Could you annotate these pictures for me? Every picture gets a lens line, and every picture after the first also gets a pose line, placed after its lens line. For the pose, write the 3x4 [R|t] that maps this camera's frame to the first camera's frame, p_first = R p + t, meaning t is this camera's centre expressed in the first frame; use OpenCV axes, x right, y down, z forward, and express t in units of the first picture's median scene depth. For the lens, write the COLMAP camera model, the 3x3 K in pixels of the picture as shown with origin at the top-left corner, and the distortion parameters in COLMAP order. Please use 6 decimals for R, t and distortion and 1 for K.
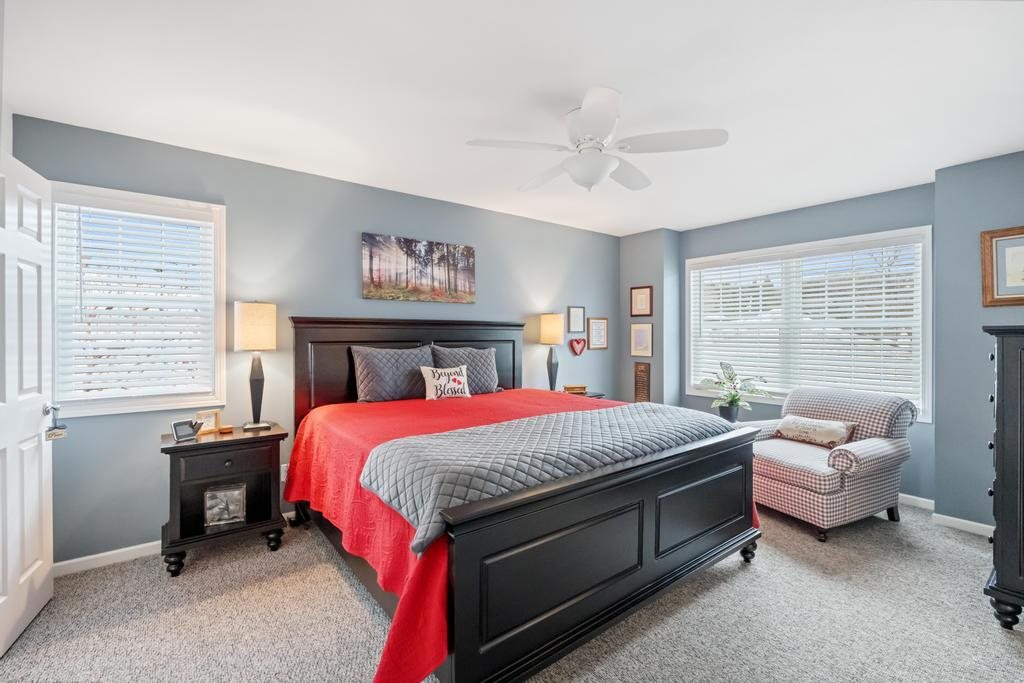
lens RADIAL K [[454.5, 0, 512.5], [0, 454.5, 333.7], [0, 0, 1]] dist [-0.007974, -0.000113]
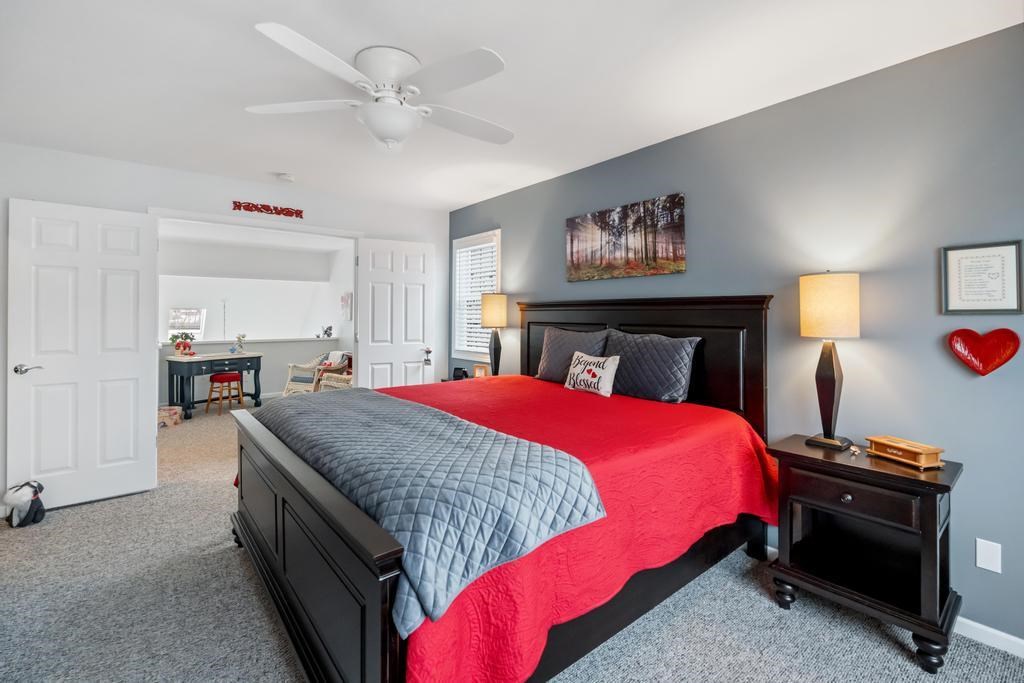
lens RADIAL K [[454.5, 0, 515.6], [0, 454.5, 311.6], [0, 0, 1]] dist [-0.007974, -0.000113]
pose [[0.016205, -0.009965, -0.999819, 0.656659], [-0.007178, 0.999923, -0.010082, 0.002314], [0.999843, 0.007340, 0.016132, 0.794672]]
